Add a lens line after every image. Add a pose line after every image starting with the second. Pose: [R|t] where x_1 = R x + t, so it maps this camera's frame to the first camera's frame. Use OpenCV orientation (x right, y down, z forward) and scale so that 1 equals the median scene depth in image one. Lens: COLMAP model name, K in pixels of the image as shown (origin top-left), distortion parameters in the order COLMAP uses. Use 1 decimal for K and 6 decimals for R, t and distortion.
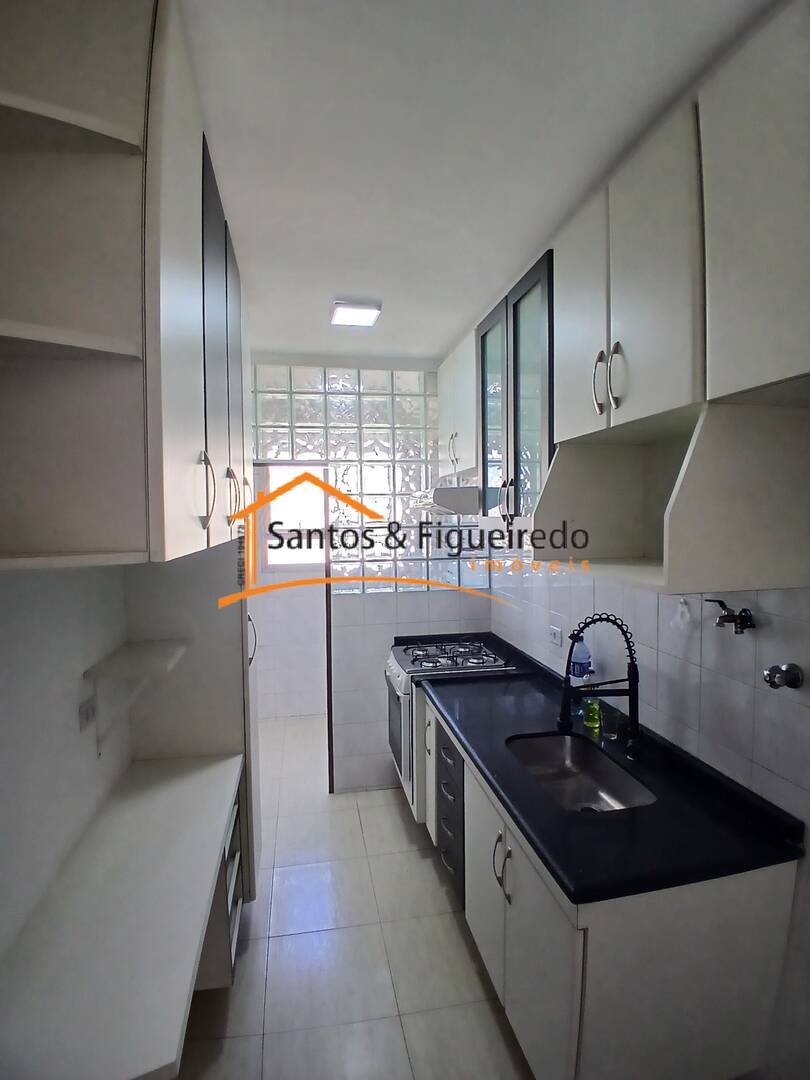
lens RADIAL K [[538.3, 0, 405.0], [0, 538.3, 540.0], [0, 0, 1]] dist [-0.002781, -0.040328]
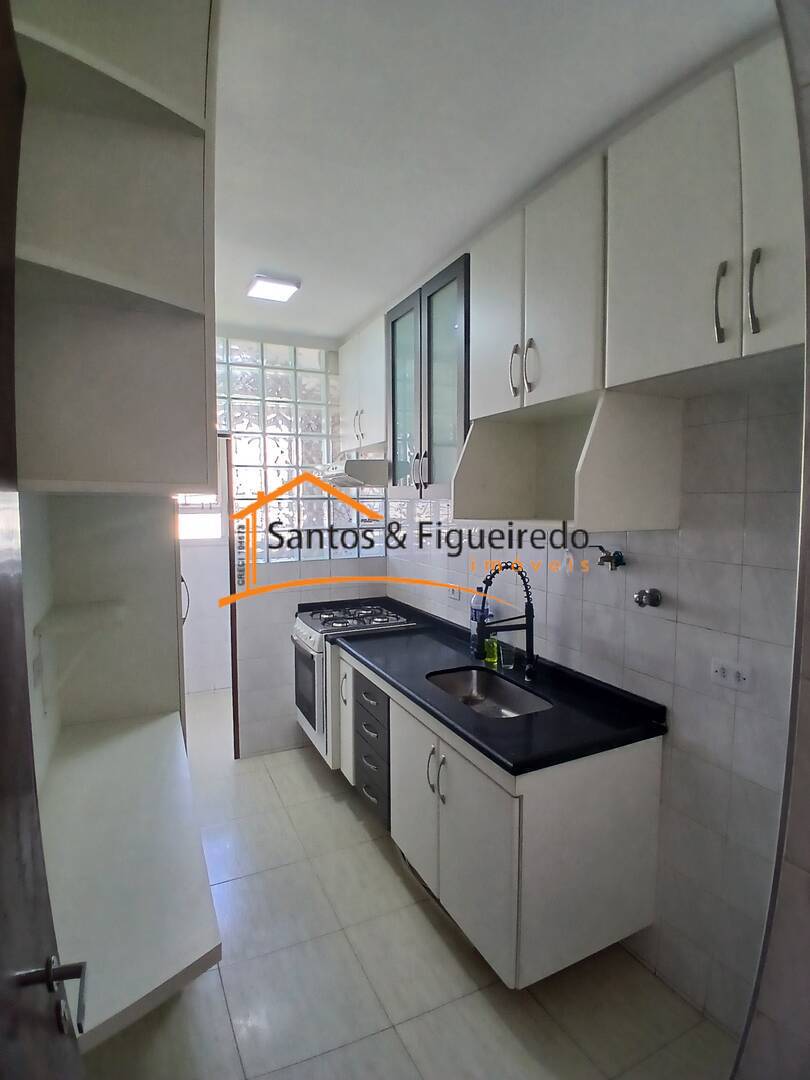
lens RADIAL K [[538.3, 0, 405.0], [0, 538.3, 540.0], [0, 0, 1]] dist [-0.002781, -0.040328]
pose [[0.964171, -0.011406, 0.265037, -0.146873], [0.004016, 0.999588, 0.028408, 0.041565], [-0.265252, -0.026325, 0.963820, -0.091442]]
